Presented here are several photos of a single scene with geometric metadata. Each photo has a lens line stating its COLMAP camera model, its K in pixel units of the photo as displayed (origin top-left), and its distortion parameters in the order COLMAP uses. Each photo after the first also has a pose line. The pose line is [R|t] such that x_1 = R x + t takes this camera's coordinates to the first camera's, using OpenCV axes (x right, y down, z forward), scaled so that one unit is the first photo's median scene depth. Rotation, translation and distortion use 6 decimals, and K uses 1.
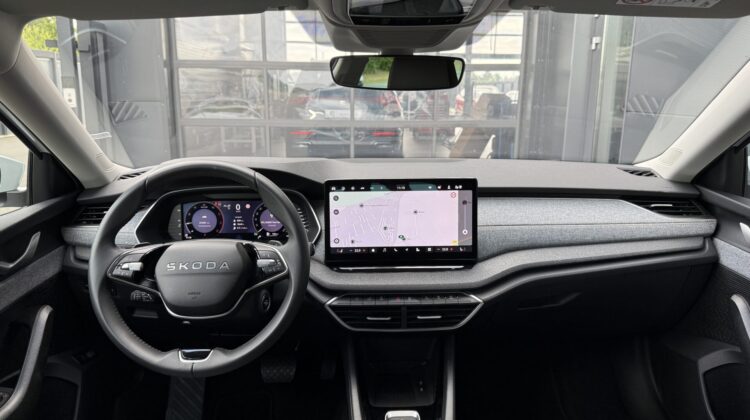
lens RADIAL K [[511.9, 0, 386.1], [0, 511.9, 209.3], [0, 0, 1]] dist [0.121169, -0.184725]
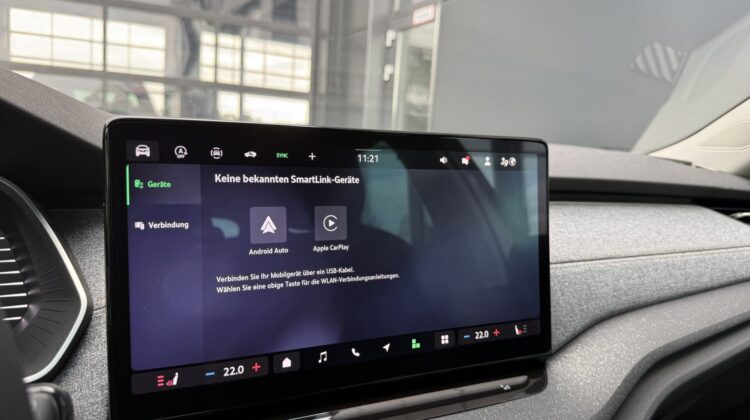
lens RADIAL K [[519.2, 0, 367.6], [0, 519.2, 210.8], [0, 0, 1]] dist [0.026619, -0.063346]
pose [[0.919831, -0.006134, 0.392268, -0.101716], [0.036344, 0.996910, -0.069635, 0.014524], [-0.390629, 0.078309, 0.917211, 0.702486]]
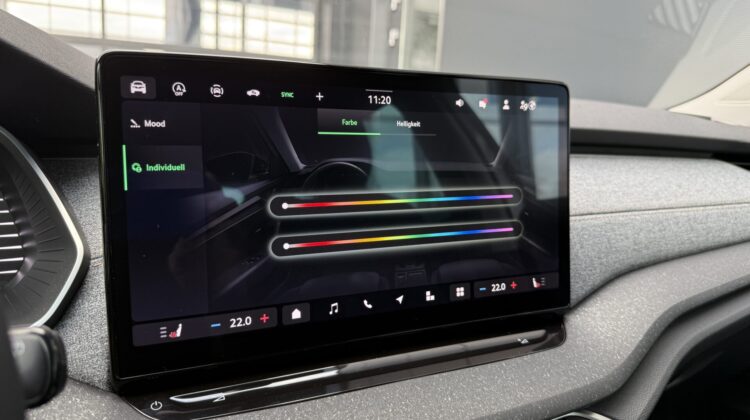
lens RADIAL K [[521.8, 0, 371.3], [0, 521.8, 206.6], [0, 0, 1]] dist [0.030018, -0.072378]
pose [[0.920925, -0.031711, 0.388448, -0.099009], [0.043354, 0.998834, -0.021242, 0.028392], [-0.387322, 0.036403, 0.921226, 0.720360]]
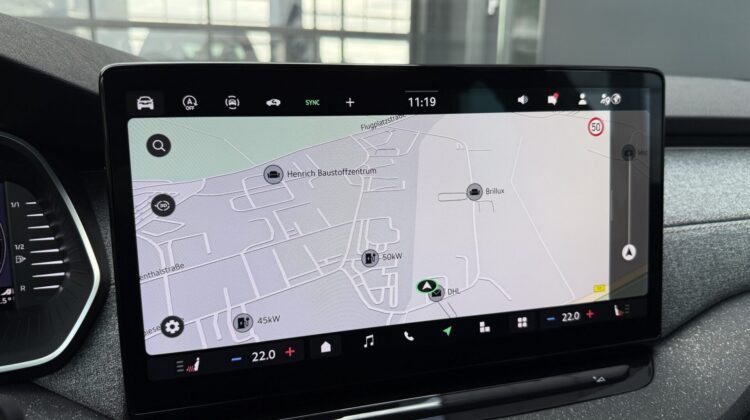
lens RADIAL K [[527.0, 0, 382.2], [0, 527.0, 206.1], [0, 0, 1]] dist [-0.014148, -0.002951]
pose [[0.972911, -0.045835, 0.226589, -0.054703], [0.043045, 0.998924, 0.017240, 0.006005], [-0.227135, -0.007020, 0.973838, 0.745085]]
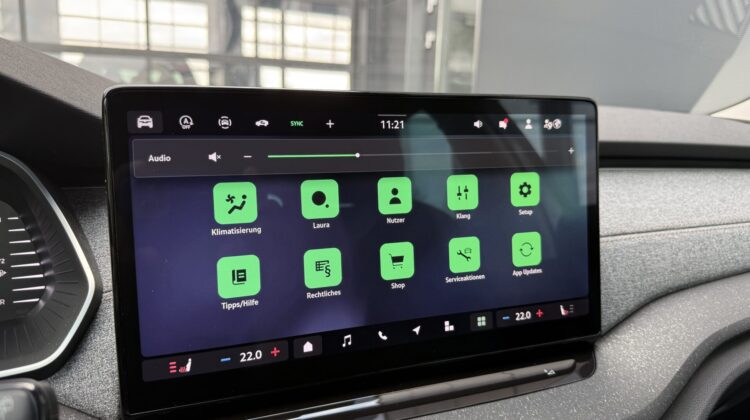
lens RADIAL K [[523.0, 0, 372.8], [0, 523.0, 206.0], [0, 0, 1]] dist [0.001849, -0.024606]
pose [[0.946366, -0.038573, 0.320785, -0.080957], [0.050739, 0.998272, -0.029653, 0.013669], [-0.319087, 0.044339, 0.946688, 0.723264]]
